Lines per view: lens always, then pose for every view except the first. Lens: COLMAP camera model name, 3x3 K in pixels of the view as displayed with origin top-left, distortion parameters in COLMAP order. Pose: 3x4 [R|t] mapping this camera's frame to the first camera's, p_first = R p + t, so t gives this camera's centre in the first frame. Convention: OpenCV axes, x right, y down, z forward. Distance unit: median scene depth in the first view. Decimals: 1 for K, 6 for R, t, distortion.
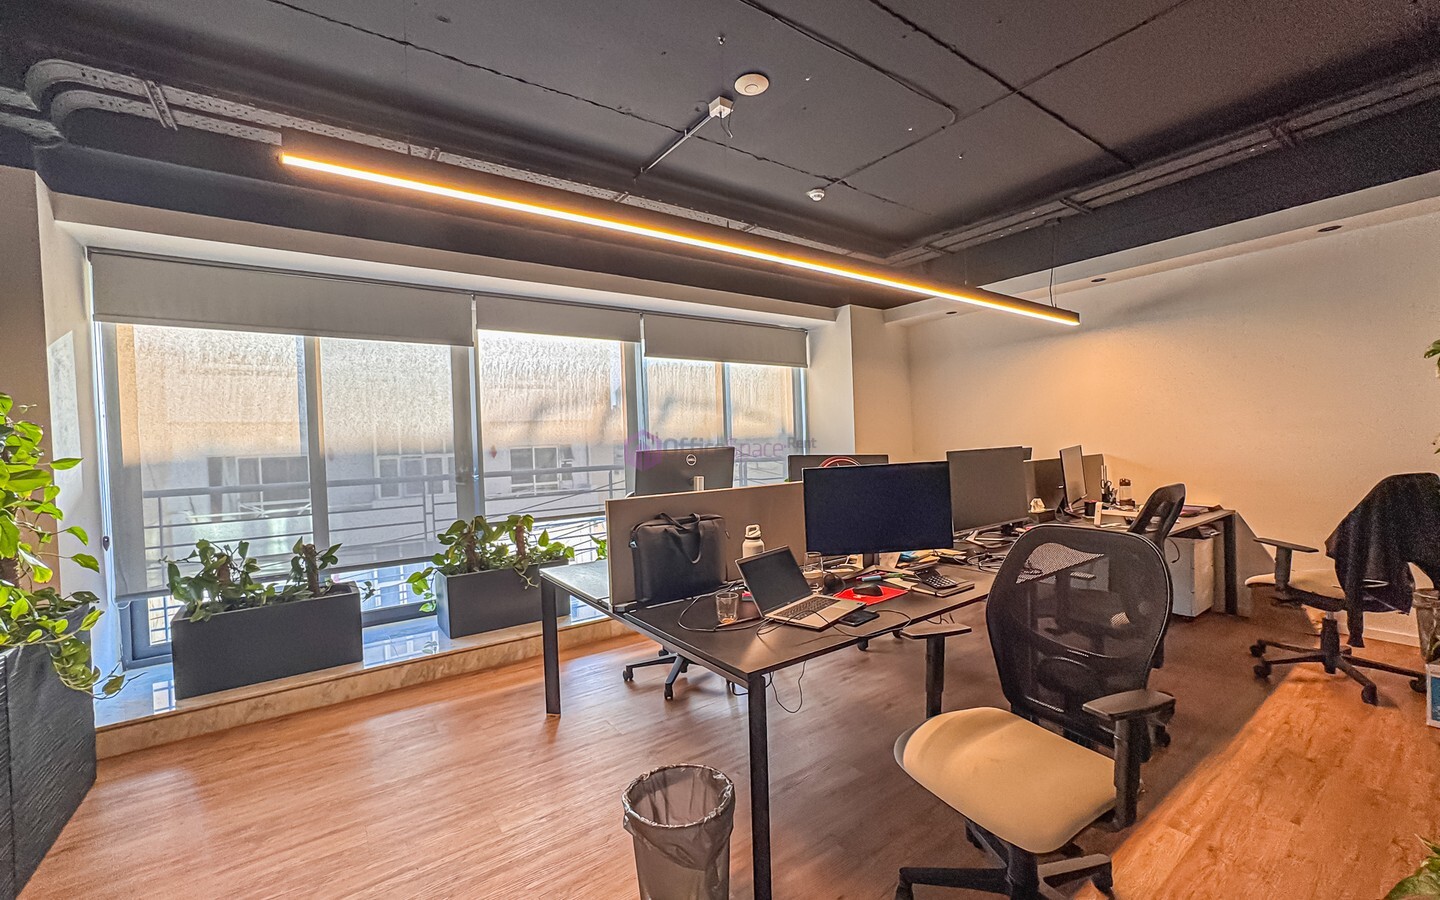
lens RADIAL K [[580.3, 0, 720.7], [0, 580.3, 453.6], [0, 0, 1]] dist [-0.041037, 0.018313]
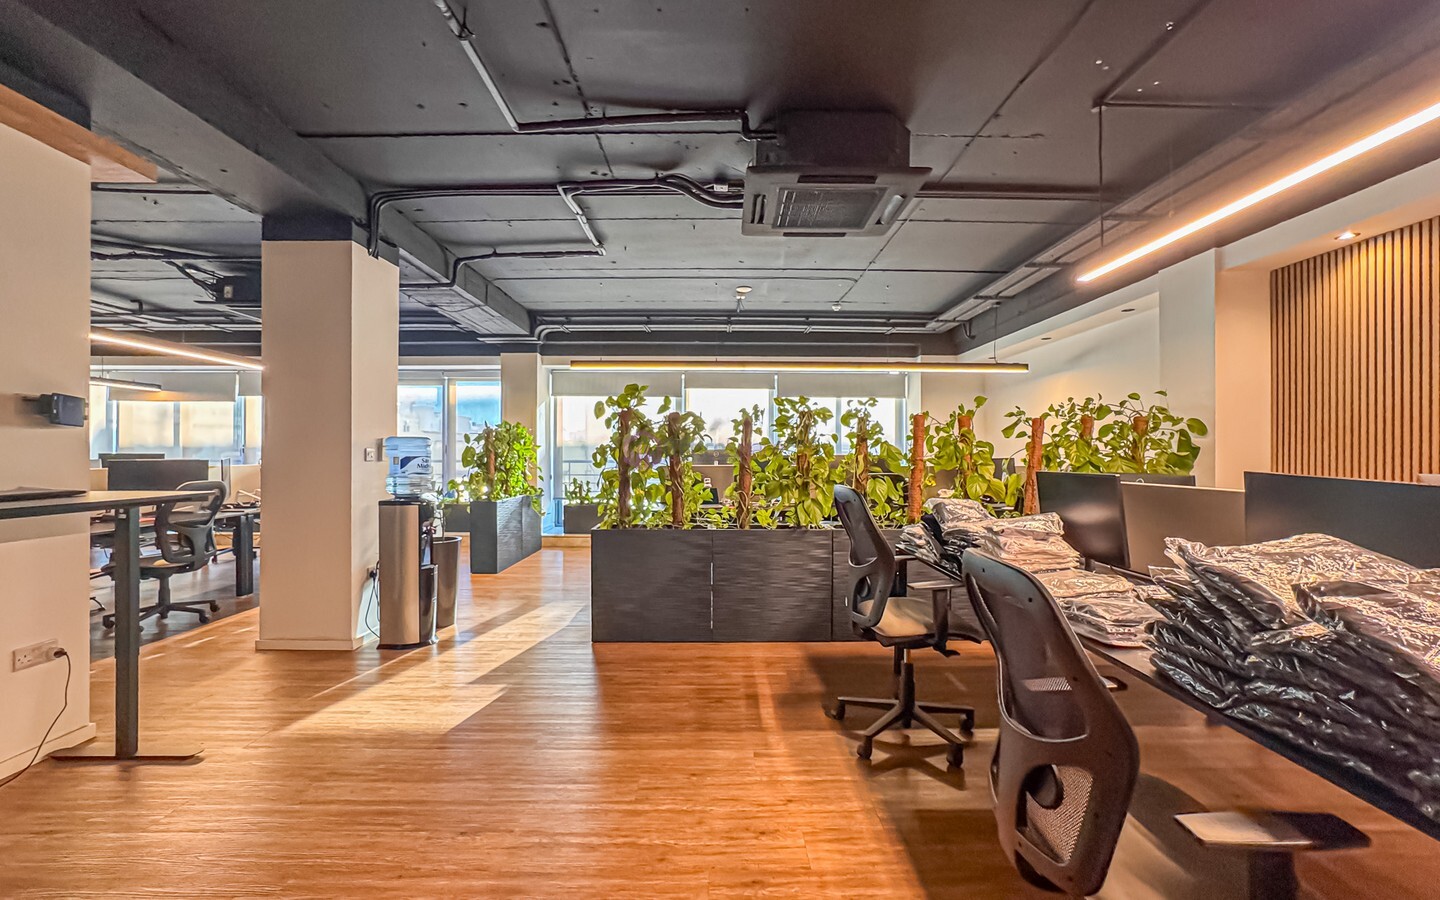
lens RADIAL K [[586.2, 0, 719.6], [0, 586.2, 453.2], [0, 0, 1]] dist [-0.035906, 0.015663]
pose [[0.820396, 0.037276, -0.570579, 0.802369], [-0.042237, 0.999097, 0.004543, -0.002415], [0.570233, 0.020373, 0.821230, -0.576068]]
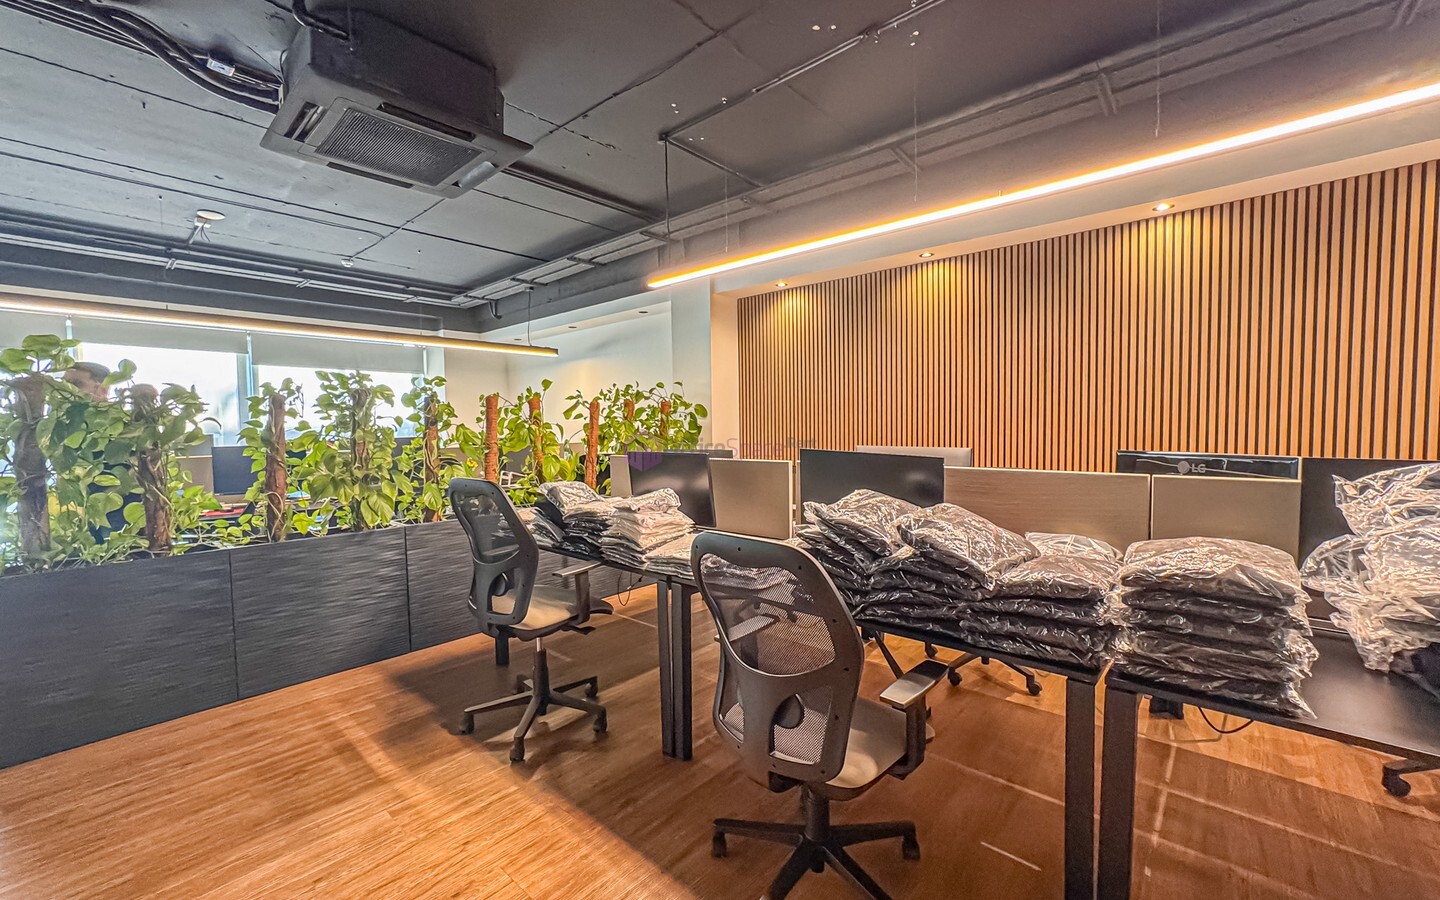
lens RADIAL K [[580.3, 0, 720.7], [0, 580.3, 453.6], [0, 0, 1]] dist [-0.041037, 0.018313]
pose [[0.974133, 0.010770, 0.225719, 0.679632], [-0.016106, 0.999632, 0.021813, -0.009180], [-0.225401, -0.024884, 0.973948, -0.579621]]
